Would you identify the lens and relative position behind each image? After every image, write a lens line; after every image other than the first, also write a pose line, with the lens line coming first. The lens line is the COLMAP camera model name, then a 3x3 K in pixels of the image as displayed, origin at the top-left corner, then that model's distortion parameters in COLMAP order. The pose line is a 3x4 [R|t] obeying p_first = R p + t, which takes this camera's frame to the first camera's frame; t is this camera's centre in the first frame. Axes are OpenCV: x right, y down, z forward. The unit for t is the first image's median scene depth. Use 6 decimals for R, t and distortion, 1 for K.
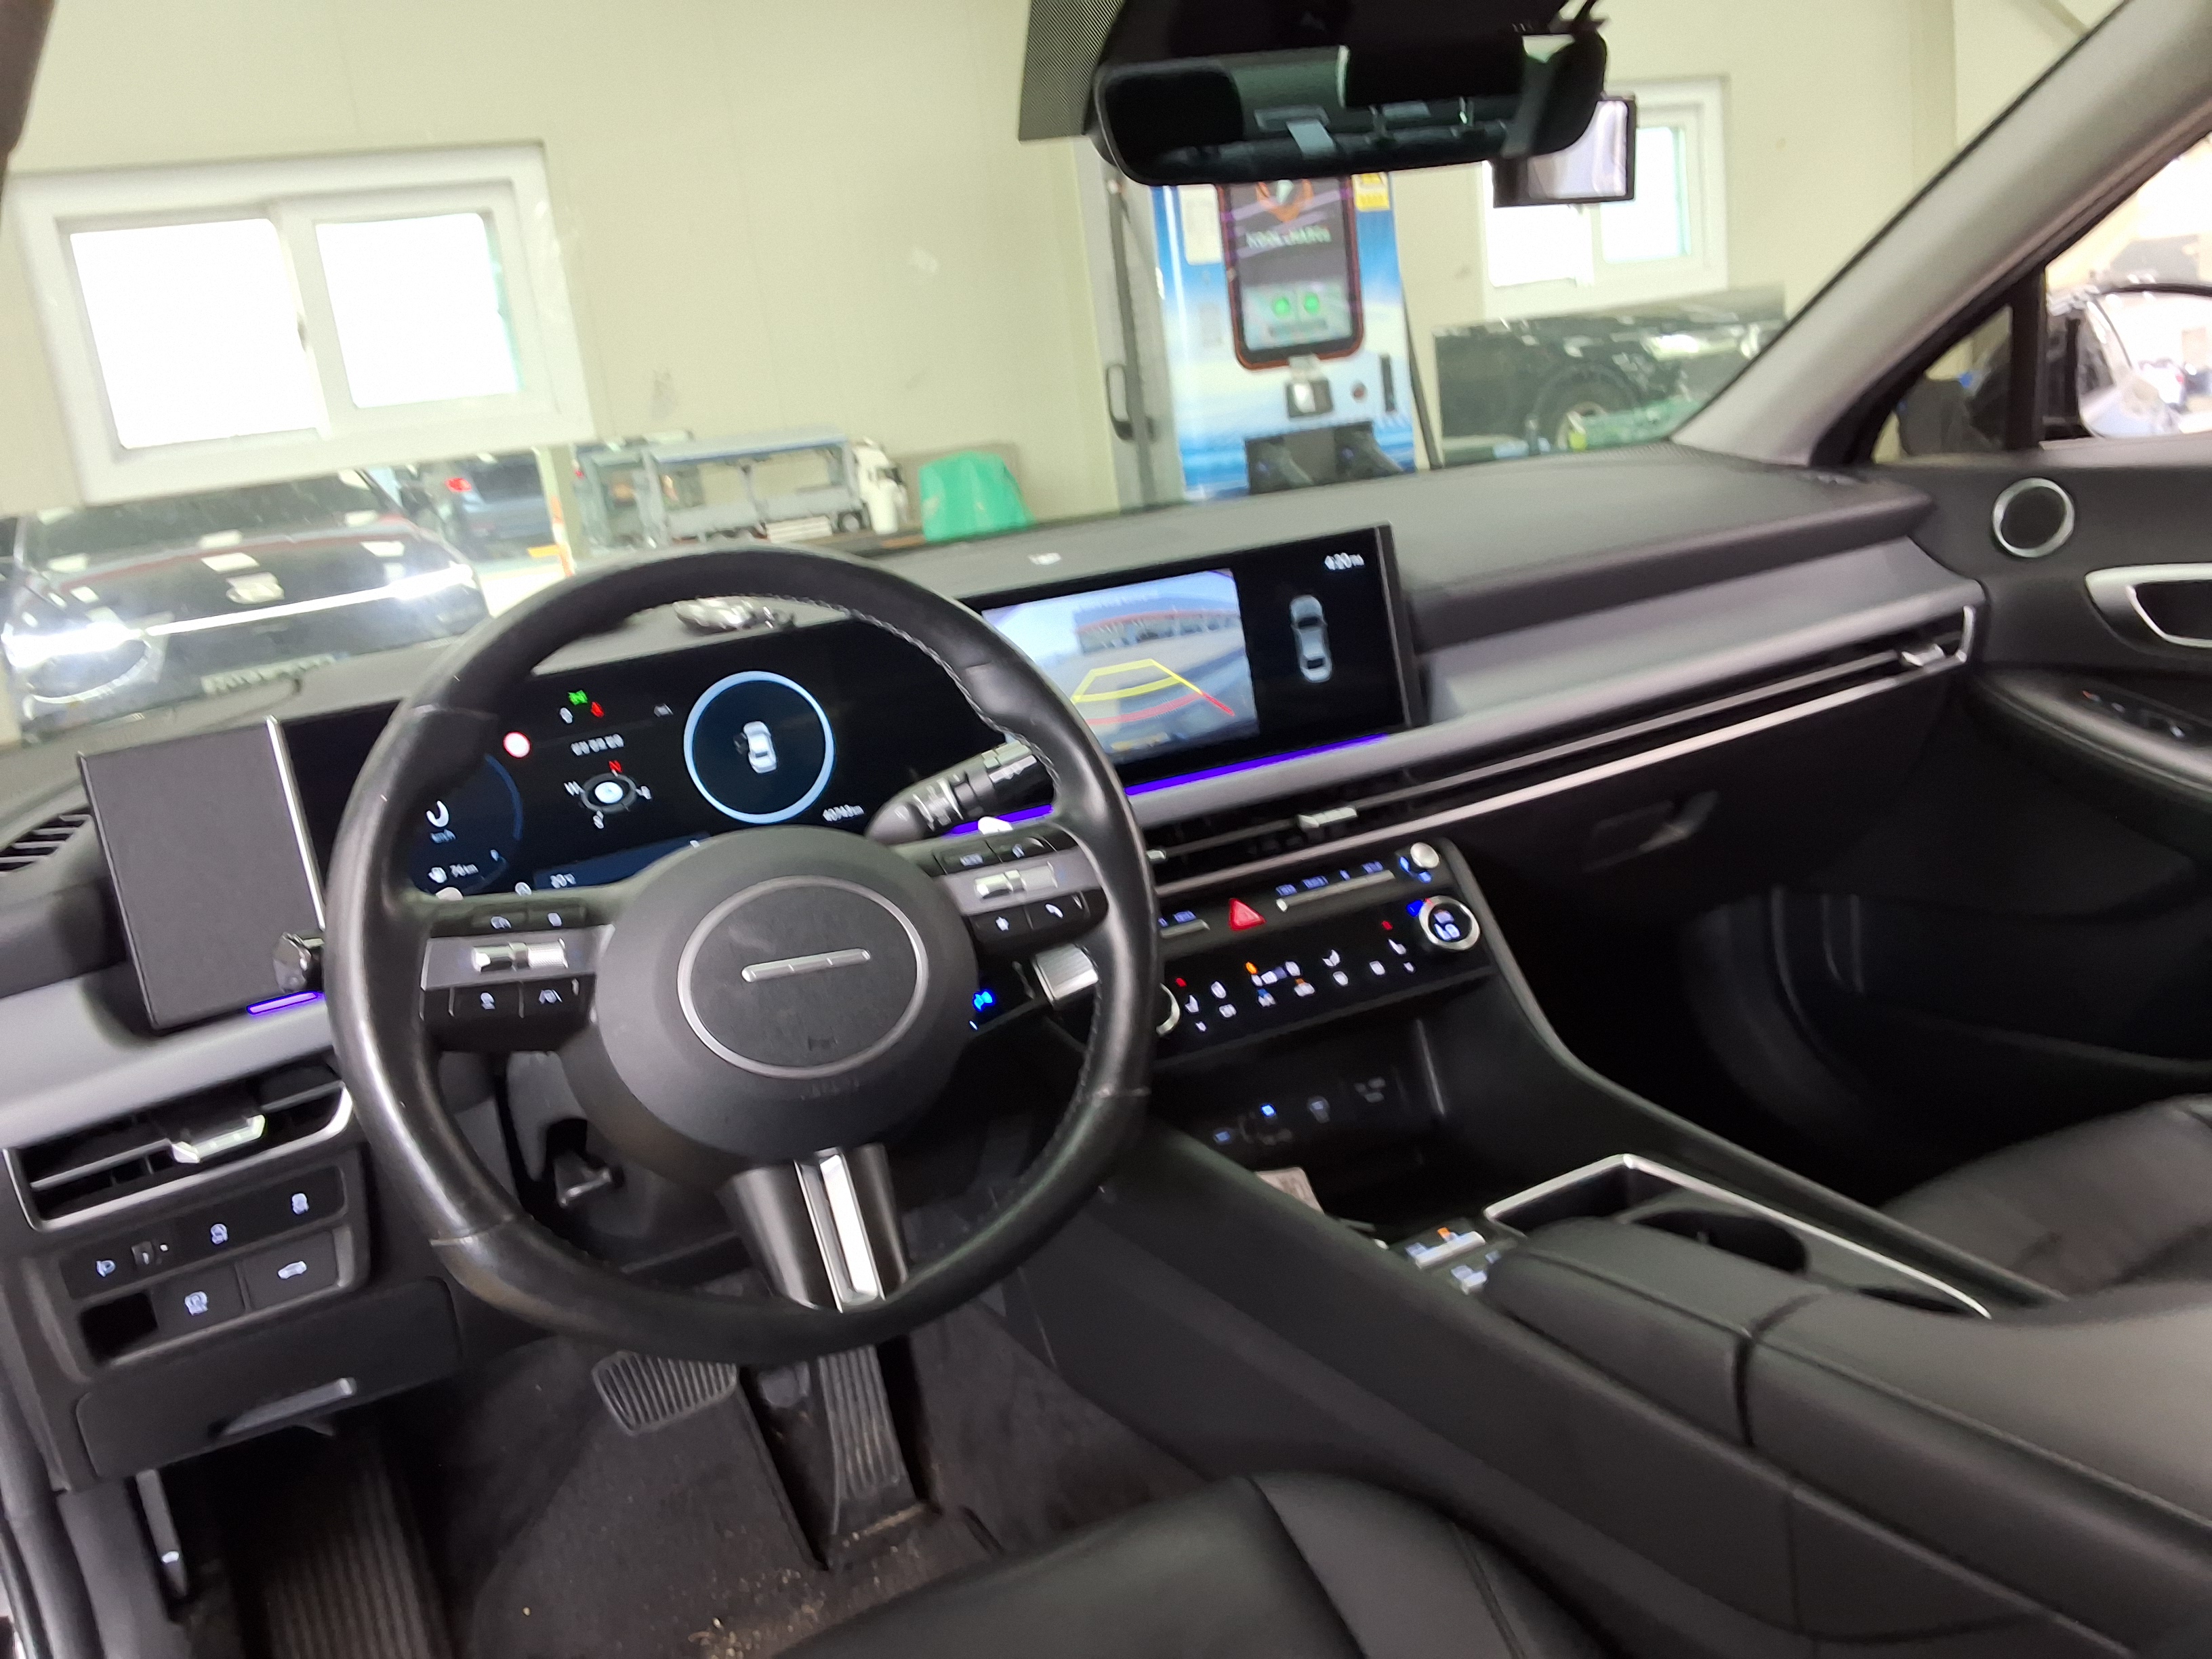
lens RADIAL K [[1747.0, 0, 1106.0], [0, 1747.0, 829.5], [0, 0, 1]] dist [0.087455, -0.167364]
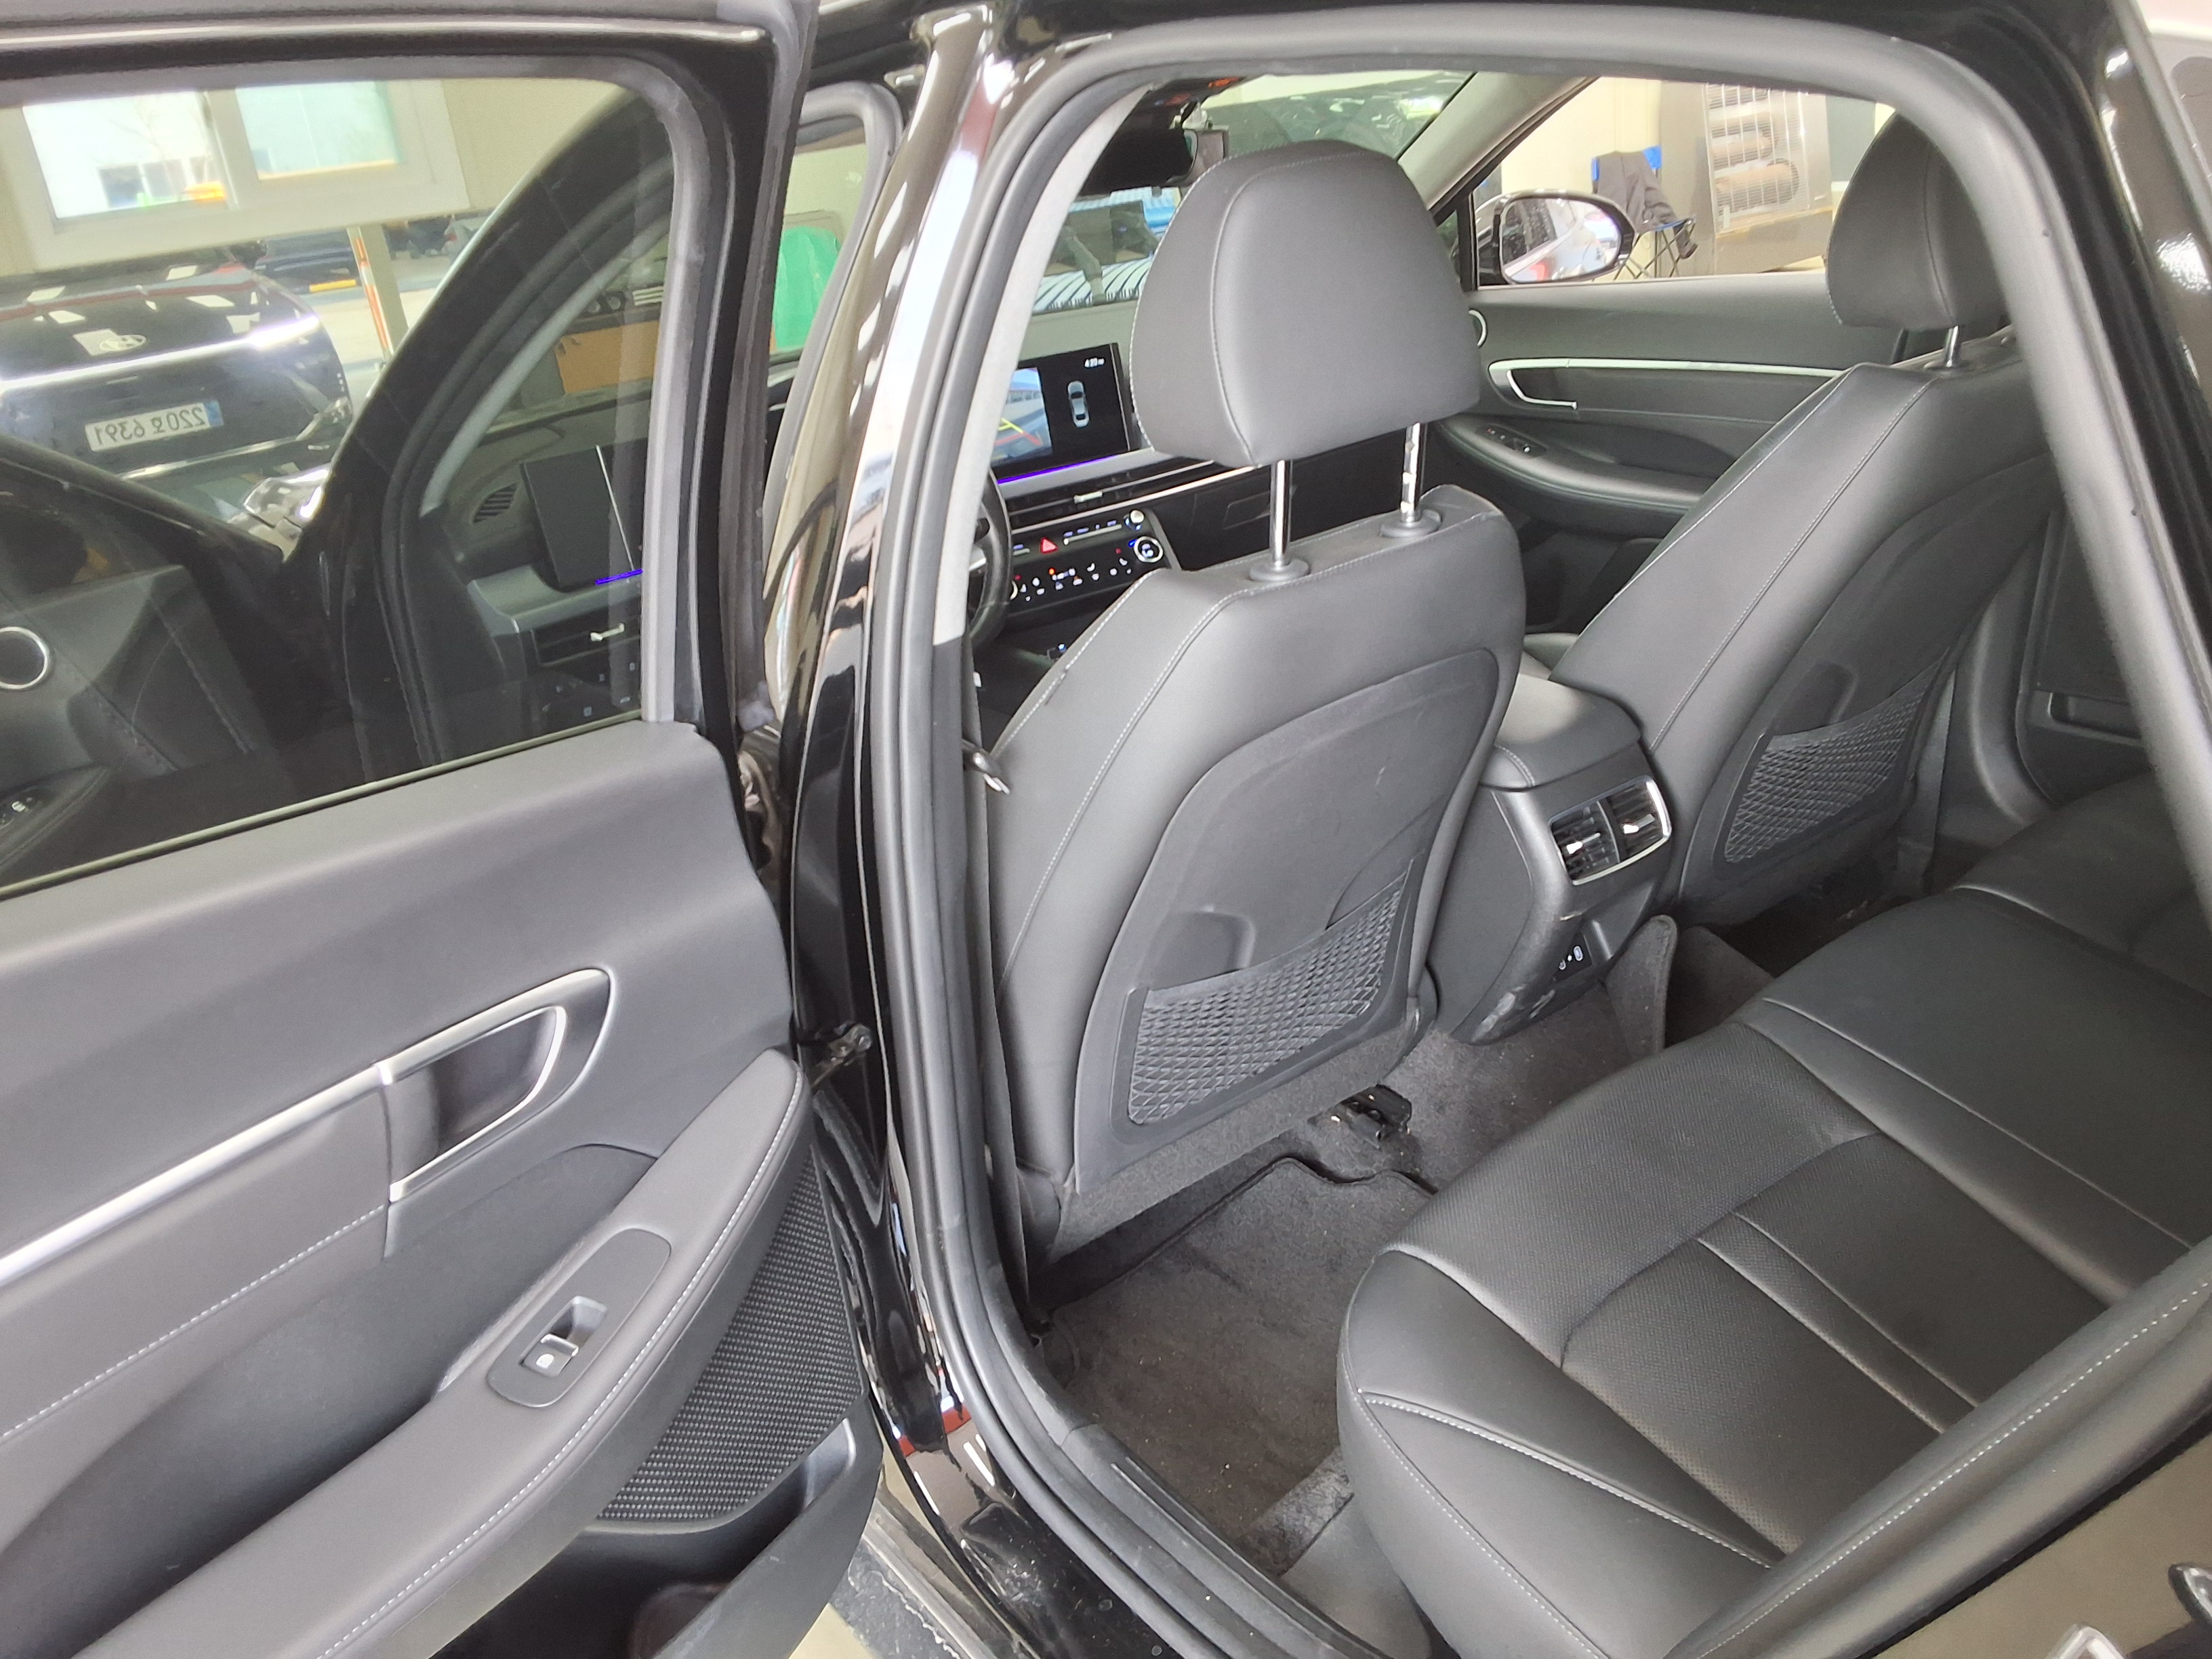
lens RADIAL K [[1693.6, 0, 1126.3], [0, 1693.6, 818.1], [0, 0, 1]] dist [0.158832, -0.310518]
pose [[0.991790, -0.032659, 0.123639, -0.080804], [0.014876, 0.989740, 0.142107, 0.078969], [-0.127011, -0.139101, 0.982099, -0.948108]]
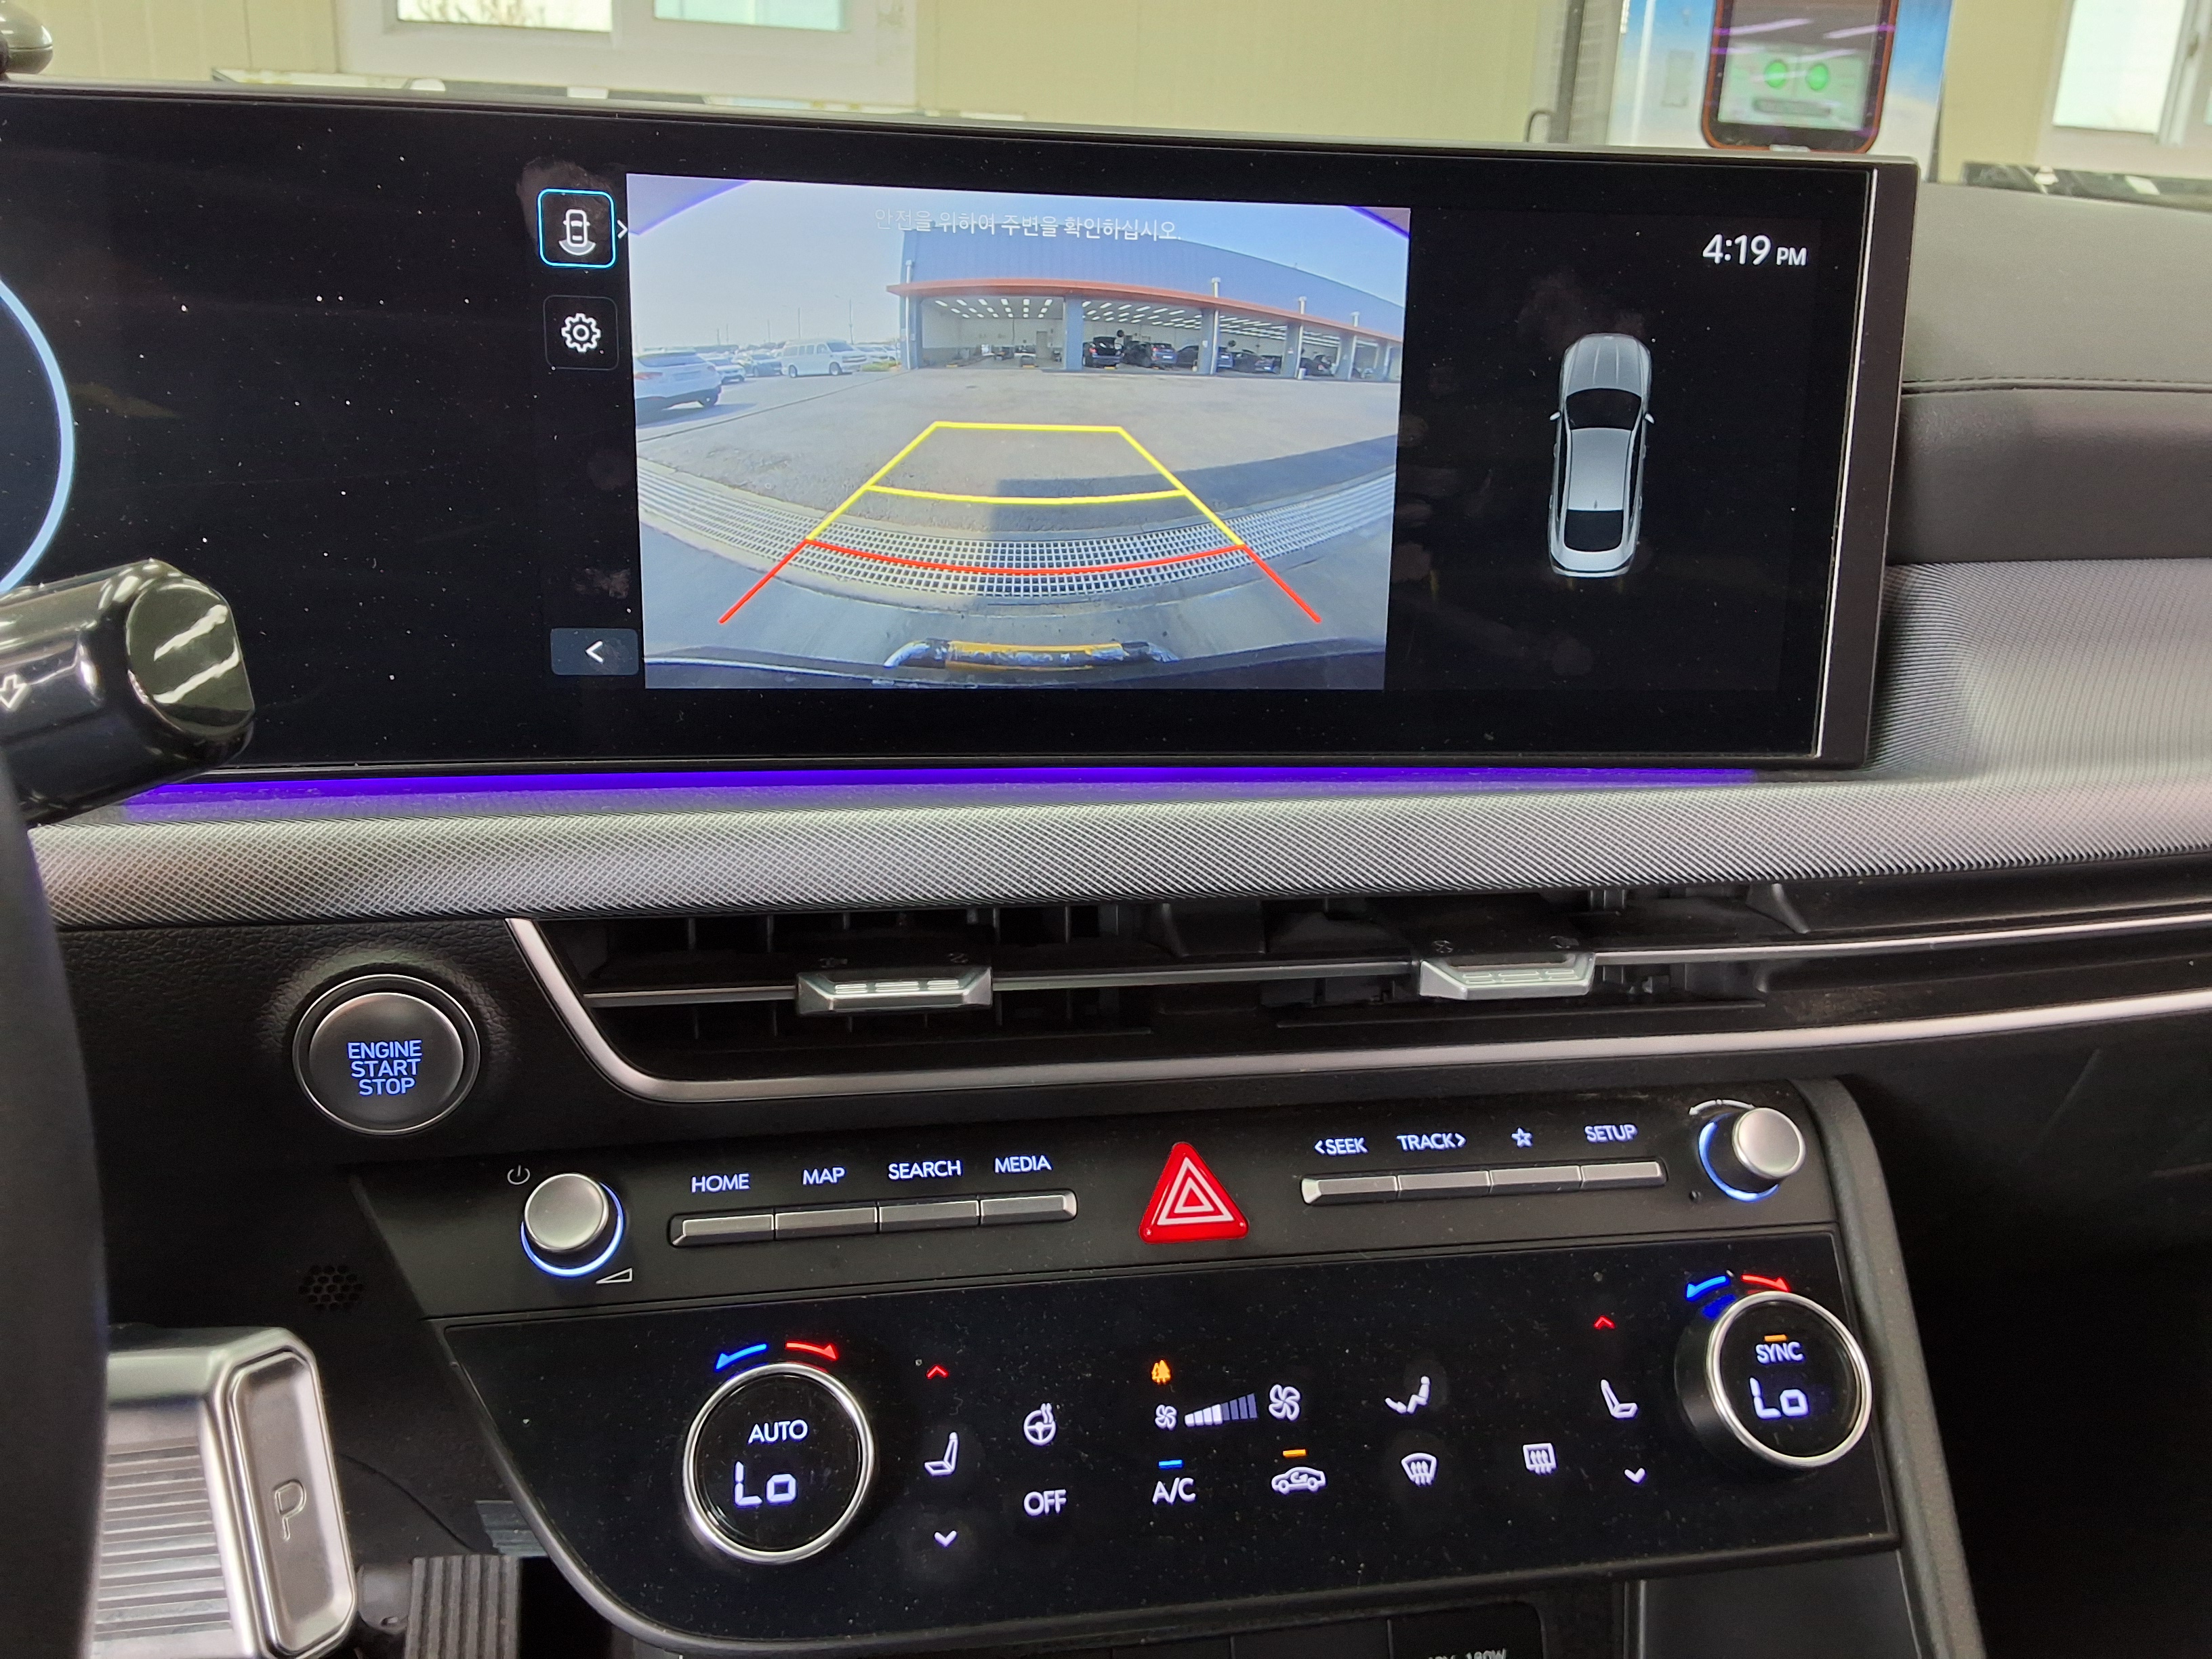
lens RADIAL K [[1747.0, 0, 1106.0], [0, 1747.0, 829.5], [0, 0, 1]] dist [0.087455, -0.167364]
pose [[0.958315, 0.230963, -0.168190, 0.100334], [-0.210498, 0.968780, 0.130980, -0.062737], [0.193190, -0.090116, 0.977014, 0.636943]]
